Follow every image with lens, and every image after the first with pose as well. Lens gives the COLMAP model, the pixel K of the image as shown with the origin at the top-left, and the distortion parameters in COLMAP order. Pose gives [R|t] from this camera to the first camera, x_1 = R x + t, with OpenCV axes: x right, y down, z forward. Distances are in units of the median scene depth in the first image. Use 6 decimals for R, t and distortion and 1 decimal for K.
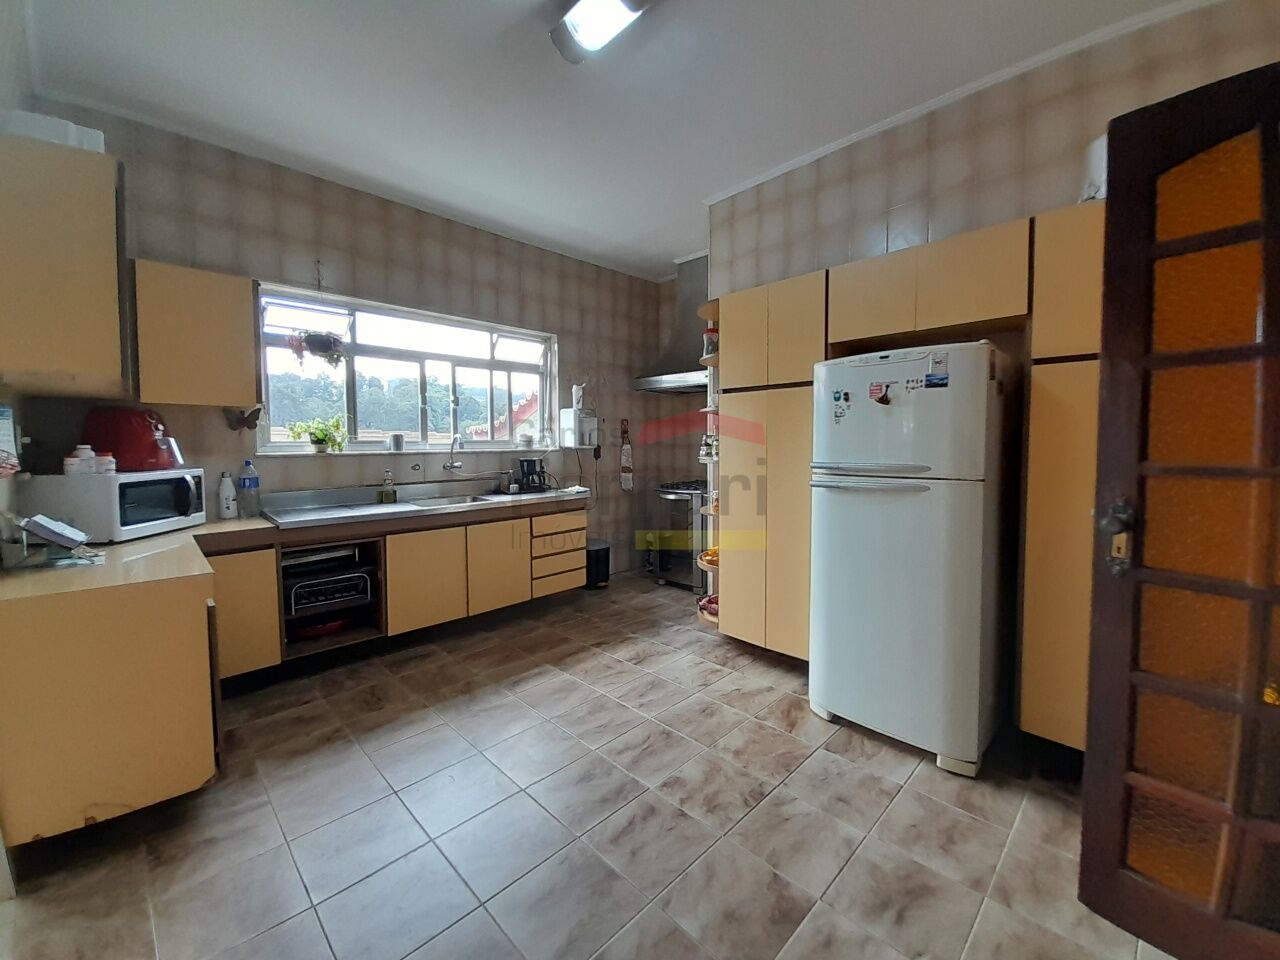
lens RADIAL K [[502.2, 0, 652.8], [0, 502.2, 465.7], [0, 0, 1]] dist [0.023138, -0.017308]
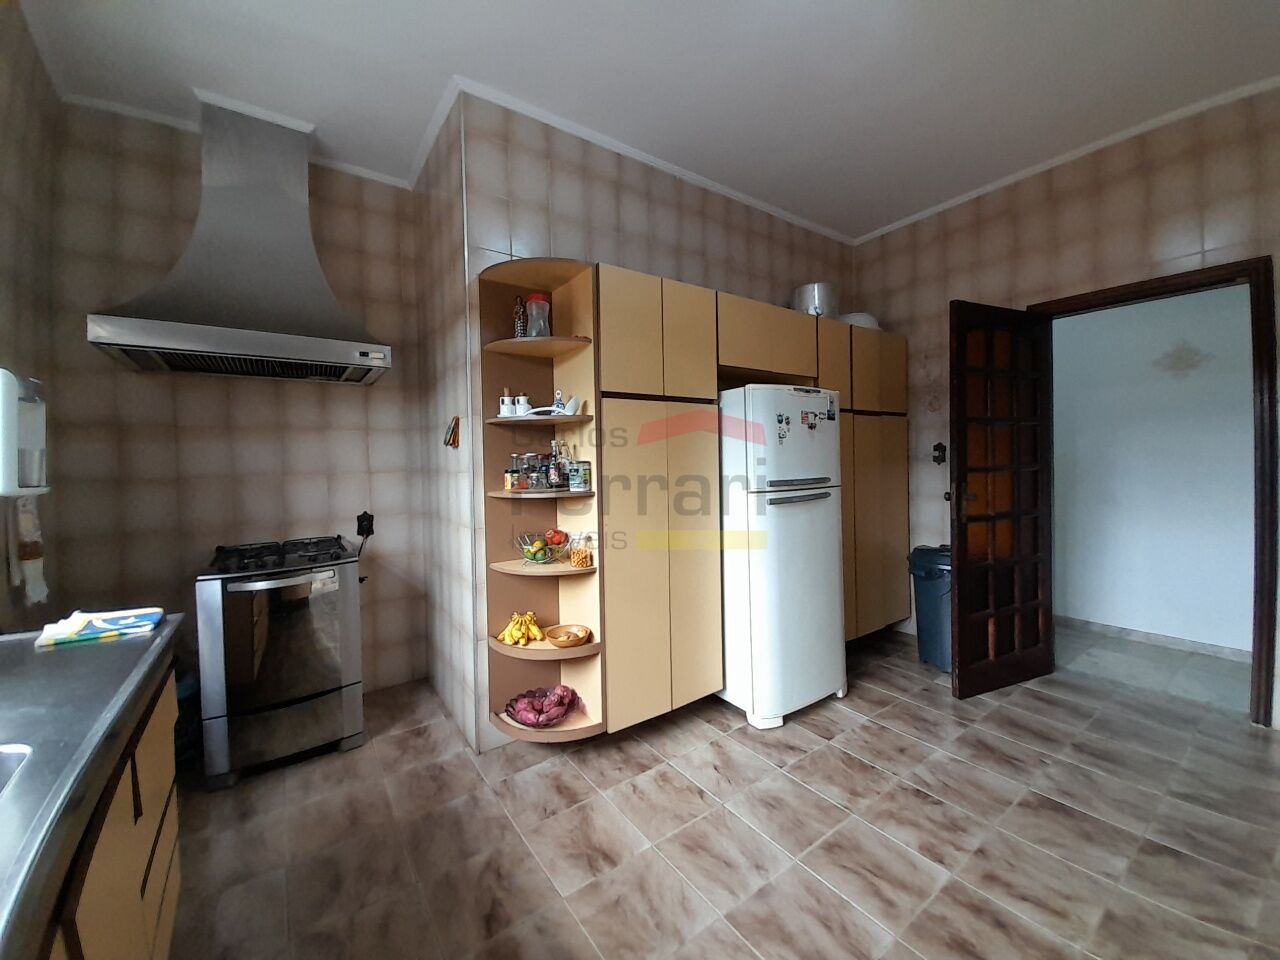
lens RADIAL K [[502.2, 0, 652.8], [0, 502.2, 465.7], [0, 0, 1]] dist [0.023138, -0.017308]
pose [[0.161495, -0.012579, 0.986793, -0.767858], [0.063664, 0.997969, 0.002302, -0.058539], [-0.984818, 0.062451, 0.161968, 1.120465]]
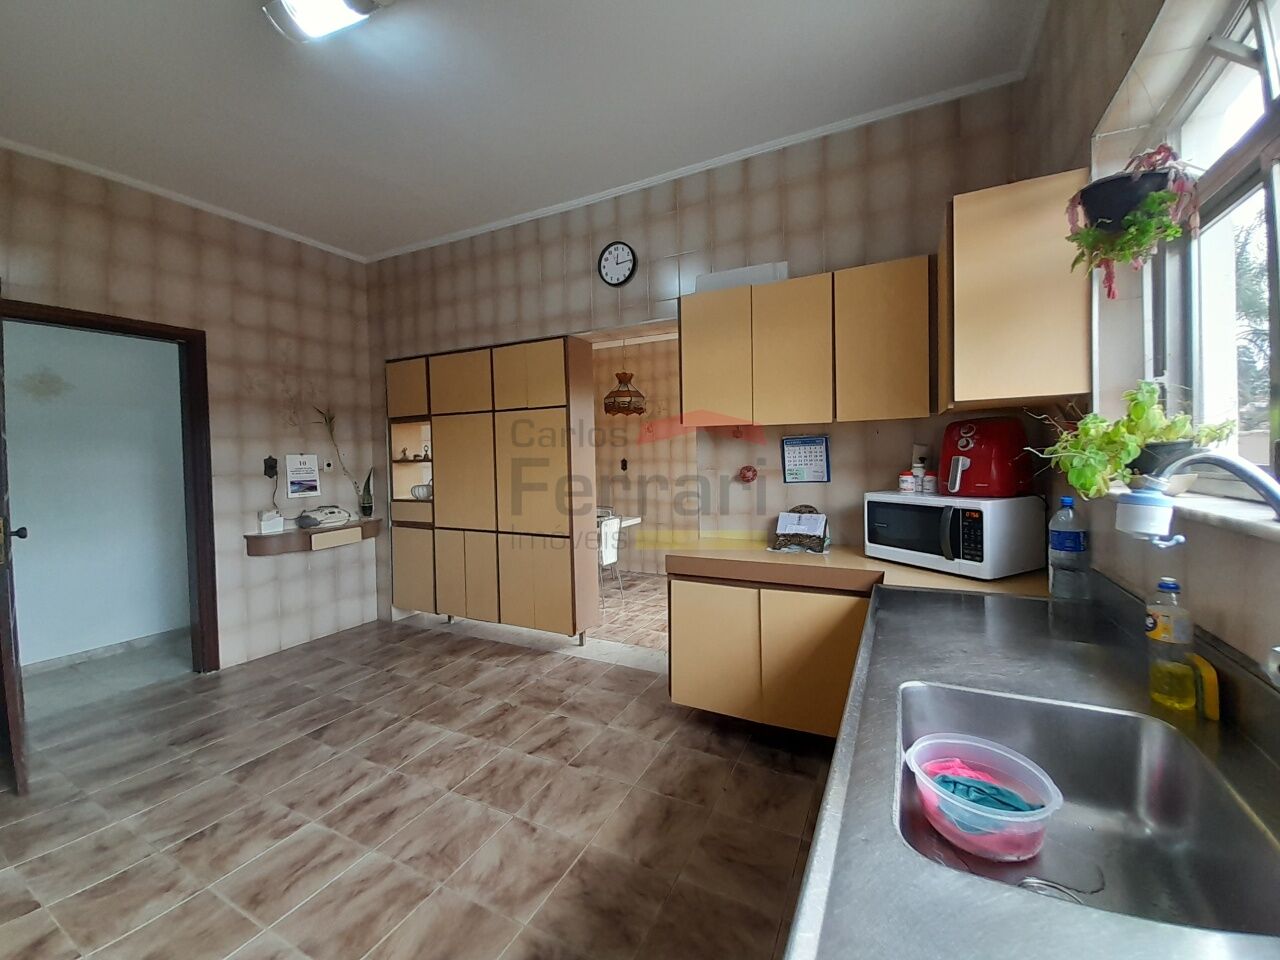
lens RADIAL K [[502.2, 0, 652.8], [0, 502.2, 465.7], [0, 0, 1]] dist [0.023138, -0.017308]
pose [[-0.948223, 0.029942, -0.316192, -0.295922], [0.008701, 0.997622, 0.068376, -0.111375], [0.317487, 0.062084, -0.946228, 1.815938]]
